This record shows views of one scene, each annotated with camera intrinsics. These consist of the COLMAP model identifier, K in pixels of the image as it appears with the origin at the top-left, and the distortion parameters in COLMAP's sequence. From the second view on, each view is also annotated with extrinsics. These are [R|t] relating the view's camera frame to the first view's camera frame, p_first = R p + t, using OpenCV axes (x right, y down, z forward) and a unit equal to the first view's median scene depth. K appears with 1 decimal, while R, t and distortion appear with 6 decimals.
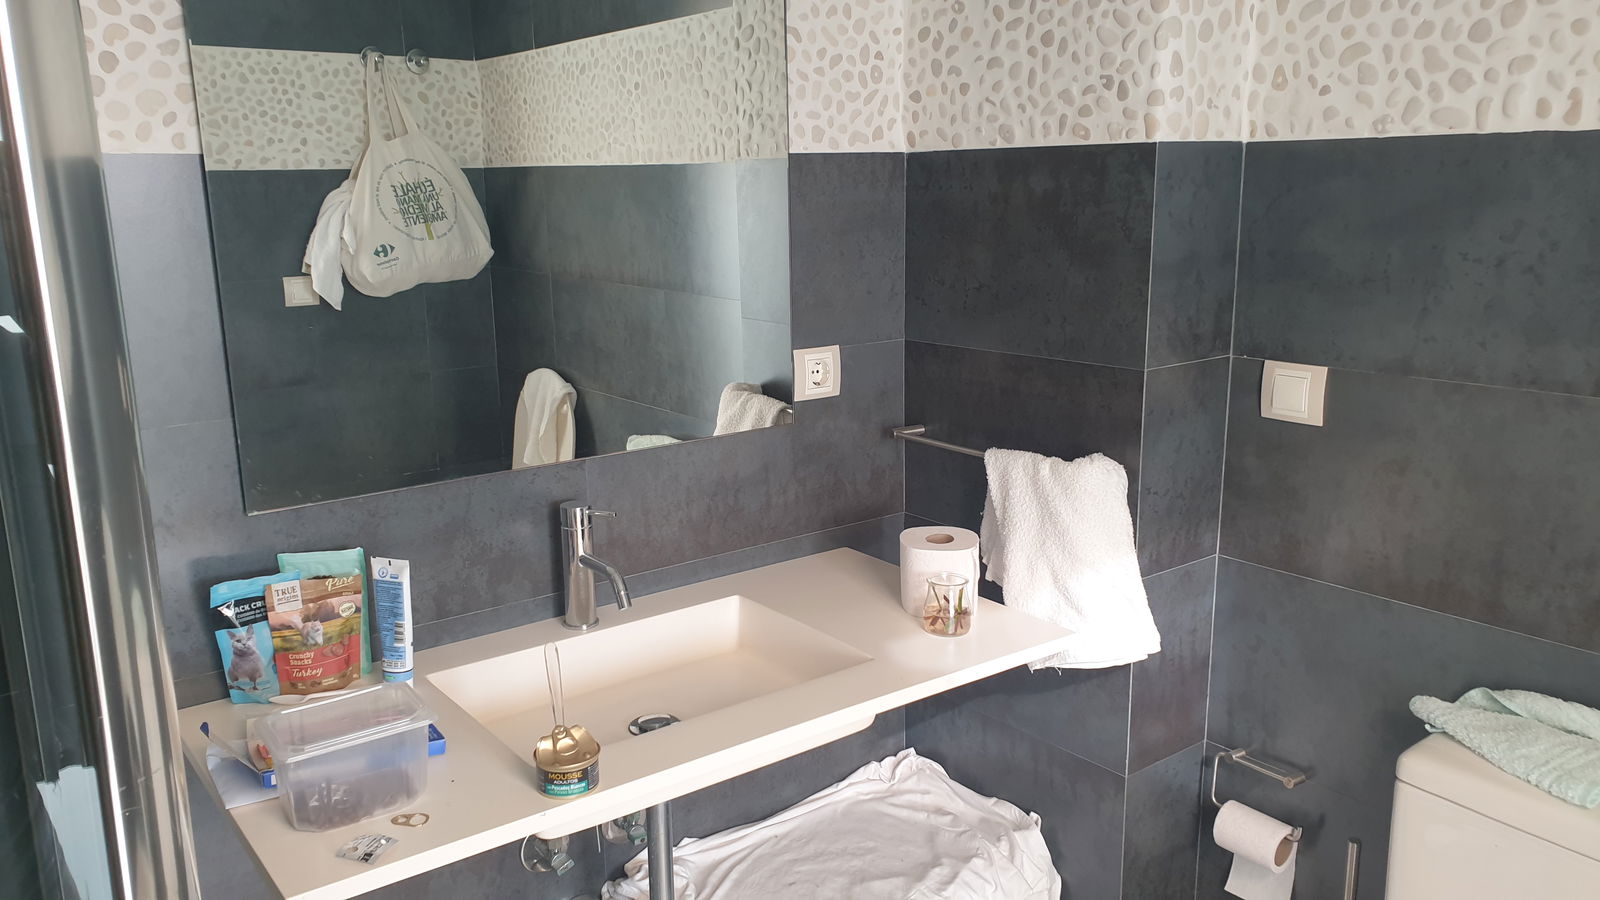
lens RADIAL K [[1270.4, 0, 800.0], [0, 1270.4, 450.0], [0, 0, 1]] dist [0.094492, -0.000873]
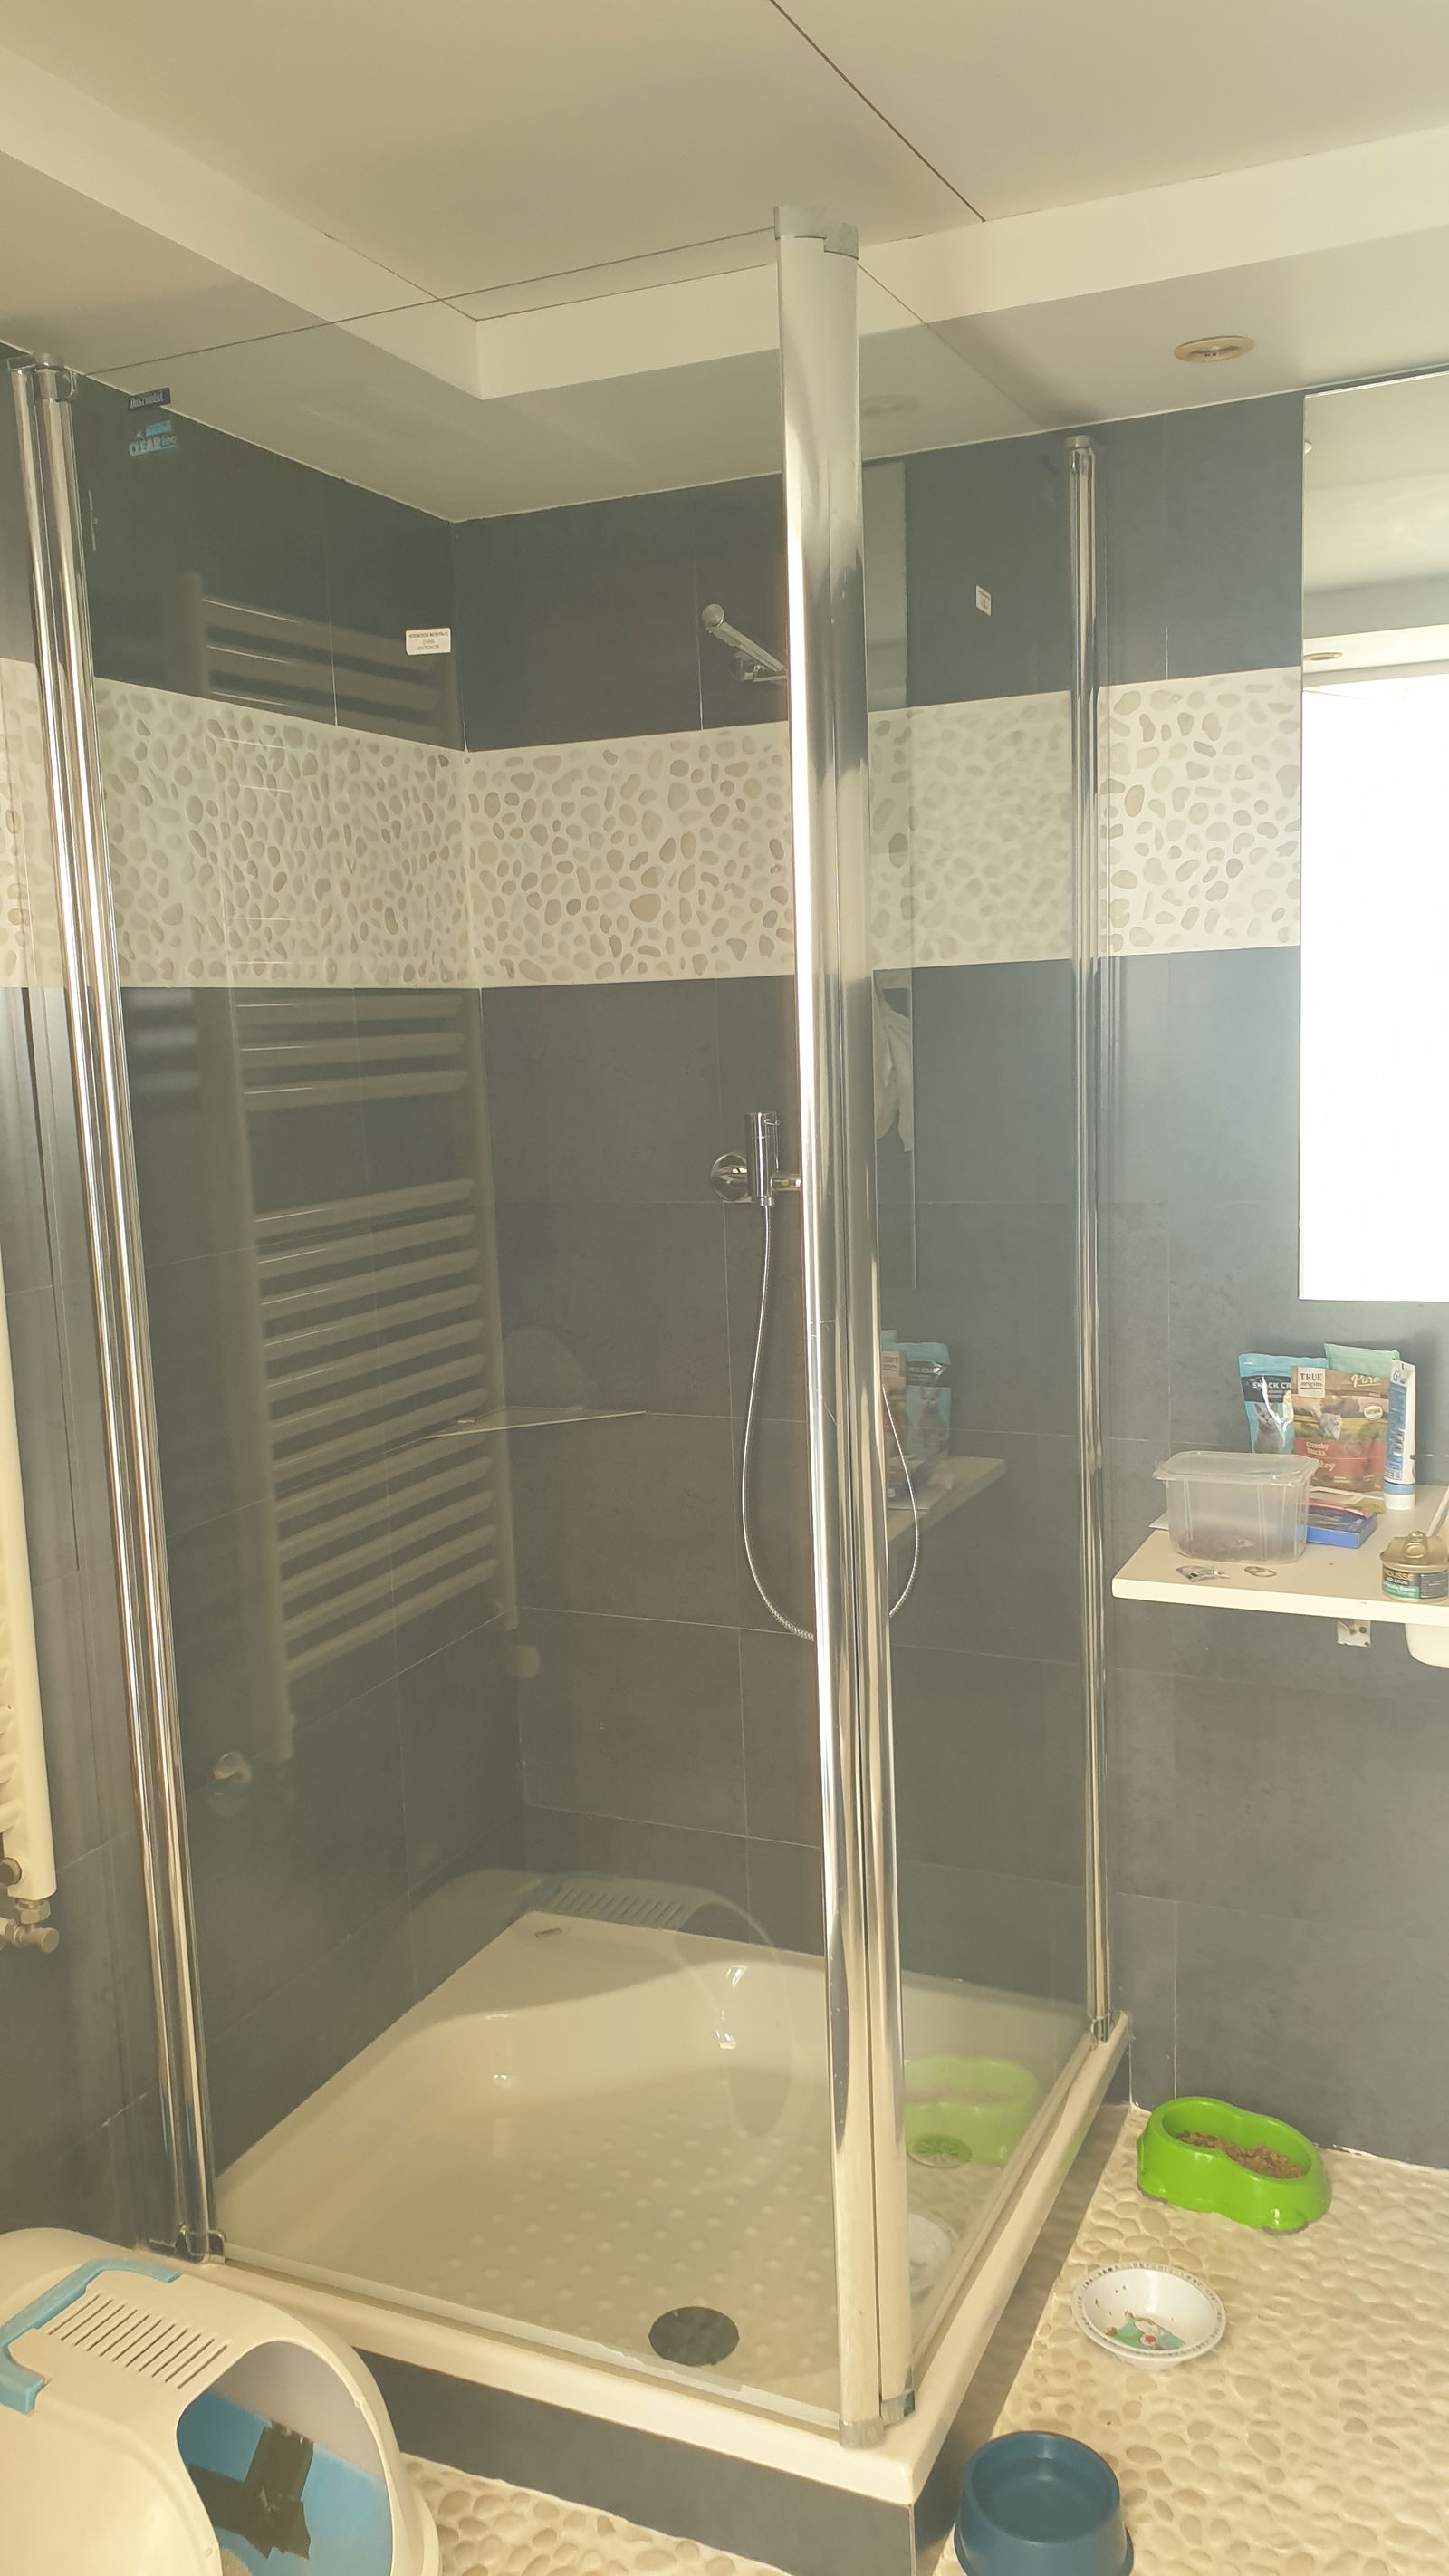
lens RADIAL K [[2045.1, 0, 724.5], [0, 2045.1, 1288.0], [0, 0, 1]] dist [0.094492, -0.000873]
pose [[0.513088, 0.114336, -0.850687, 0.709485], [-0.151749, 0.987560, 0.041205, 0.044677], [0.844815, 0.107949, 0.524056, -0.220337]]
